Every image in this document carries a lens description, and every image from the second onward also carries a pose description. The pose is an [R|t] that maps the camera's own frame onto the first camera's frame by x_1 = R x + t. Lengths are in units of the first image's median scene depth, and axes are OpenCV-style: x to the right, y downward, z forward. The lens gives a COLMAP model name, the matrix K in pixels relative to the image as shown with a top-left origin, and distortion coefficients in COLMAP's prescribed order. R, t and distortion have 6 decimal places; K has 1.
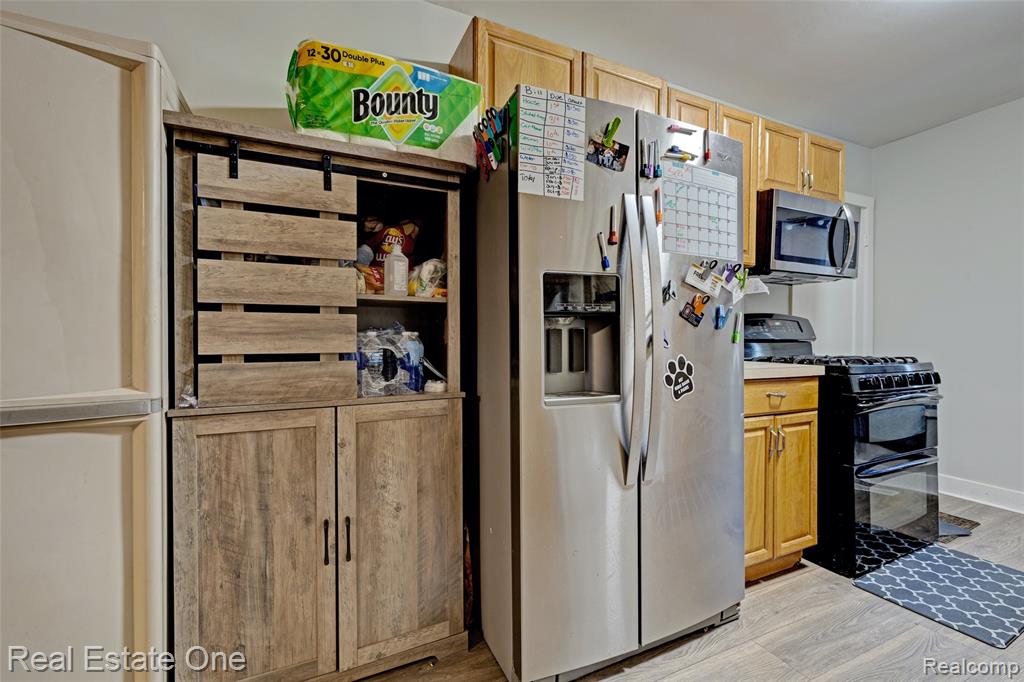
lens RADIAL K [[432.7, 0, 511.5], [0, 432.7, 343.0], [0, 0, 1]] dist [-0.003035, -0.000343]
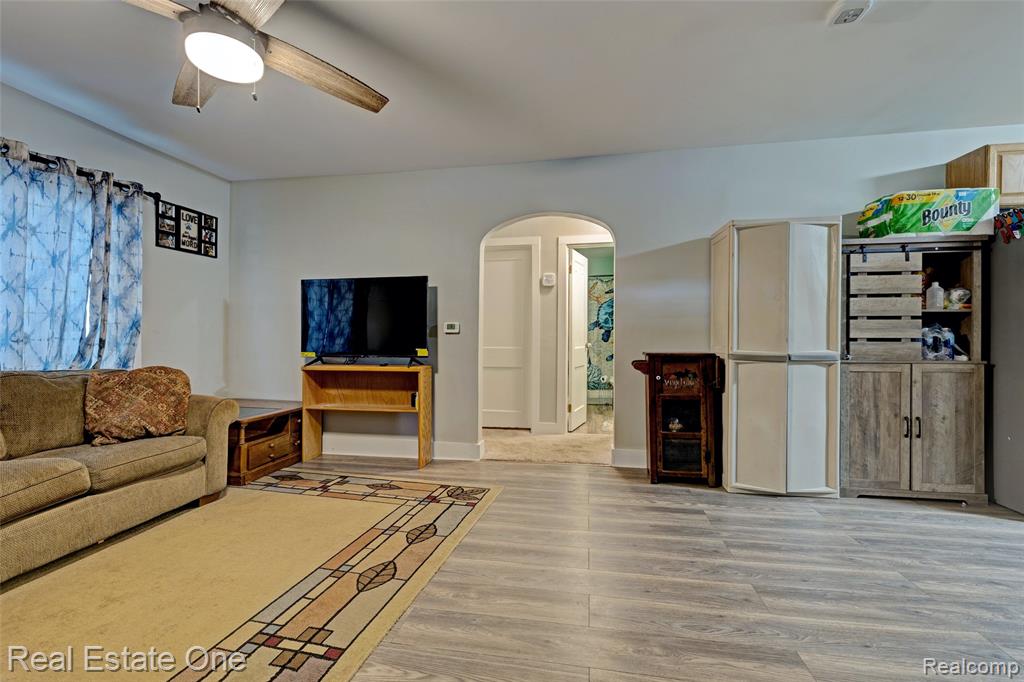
lens RADIAL K [[432.7, 0, 519.4], [0, 432.7, 341.1], [0, 0, 1]] dist [-0.003035, -0.000343]
pose [[0.814458, 0.007302, -0.580177, -0.724653], [-0.012157, 0.999916, -0.004482, 0.068948], [0.580095, 0.010704, 0.814478, -1.769876]]
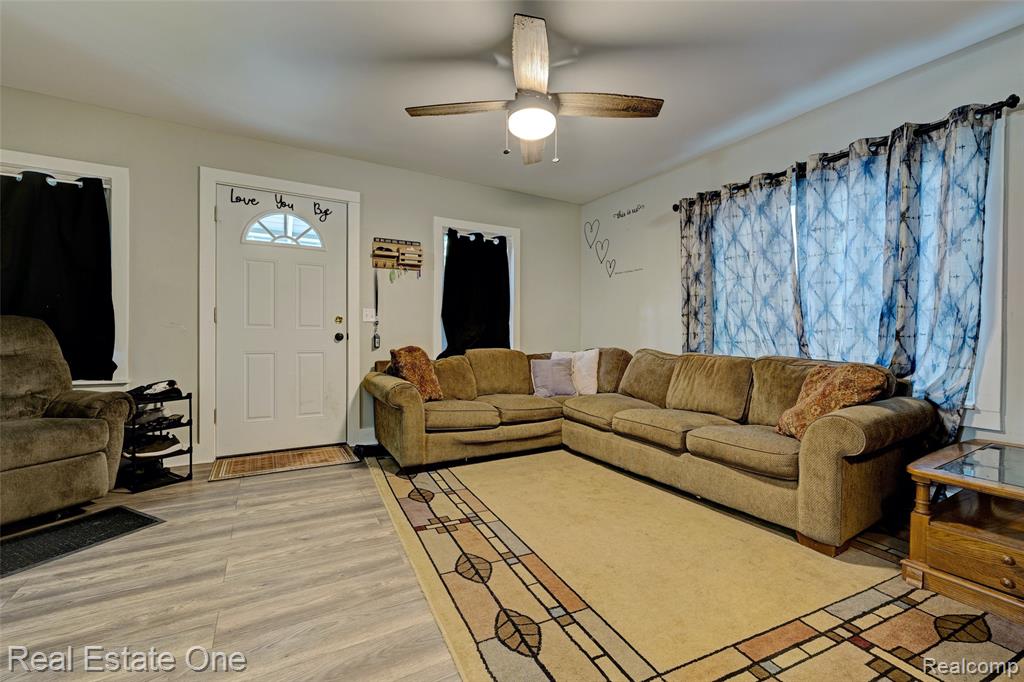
lens RADIAL K [[432.7, 0, 511.0], [0, 432.7, 339.1], [0, 0, 1]] dist [-0.003035, -0.000343]
pose [[-0.998520, -0.001413, -0.054376, -1.937731], [-0.002888, 0.999630, 0.027057, 0.070686], [0.054317, 0.027174, -0.998154, 0.437419]]
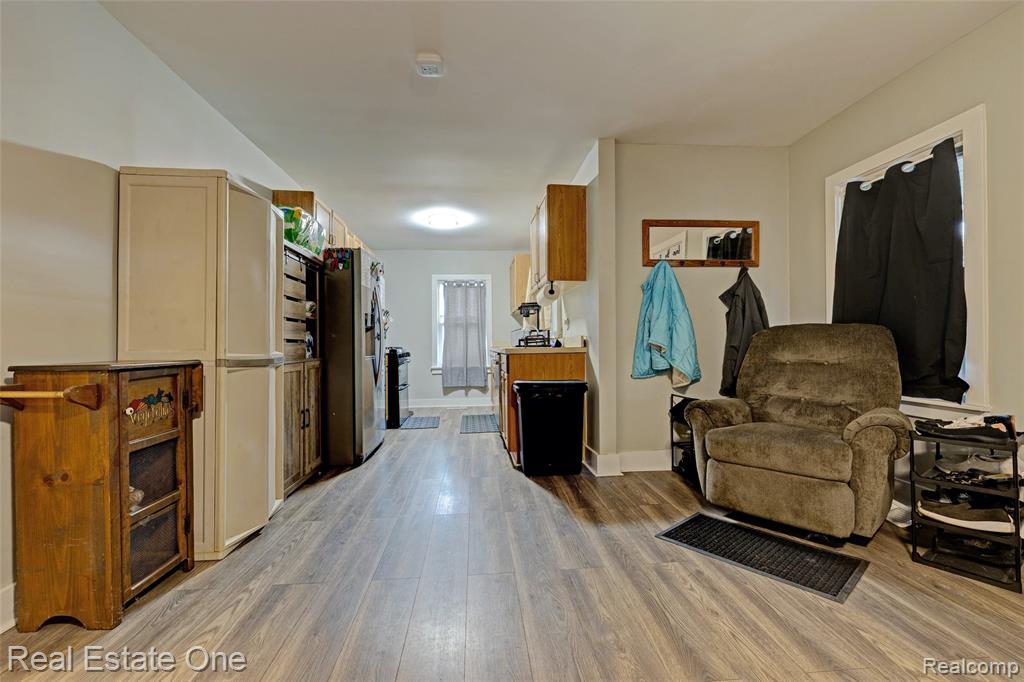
lens RADIAL K [[432.7, 0, 503.6], [0, 432.7, 339.2], [0, 0, 1]] dist [-0.003035, -0.000343]
pose [[0.369399, 0.009624, 0.929221, -2.161121], [0.024080, 0.999511, -0.019925, 0.094344], [-0.928959, 0.029736, 0.368987, -0.874133]]
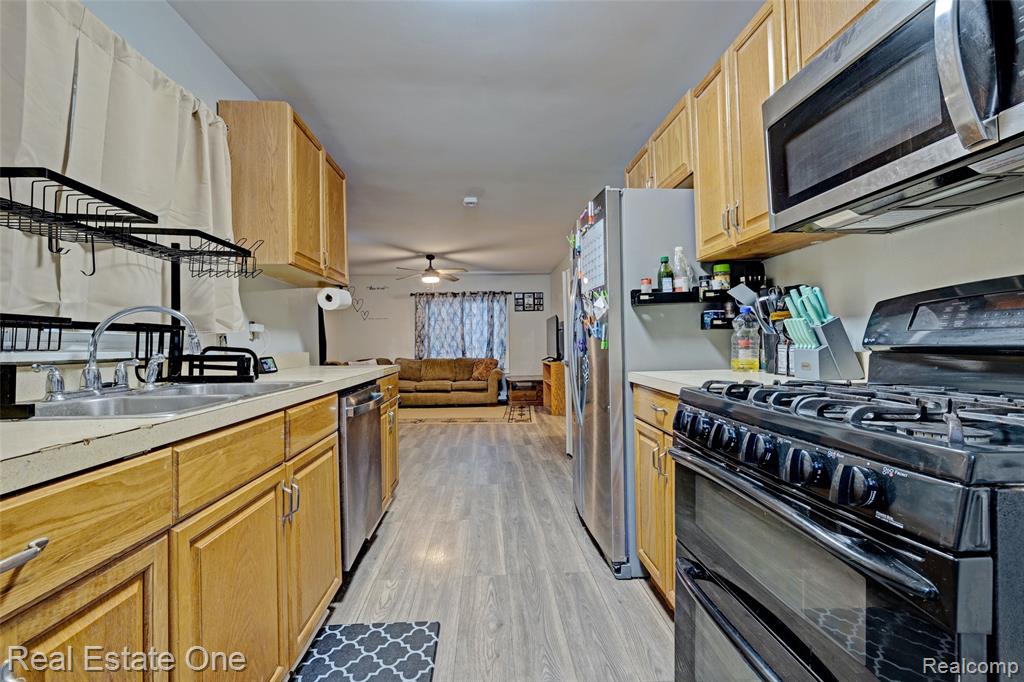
lens RADIAL K [[432.7, 0, 502.6], [0, 432.7, 338.5], [0, 0, 1]] dist [-0.003035, -0.000343]
pose [[-0.399142, -0.004969, -0.916876, 2.016162], [-0.000605, 0.999987, -0.005156, -0.030848], [0.916889, -0.001503, -0.399140, 1.396752]]
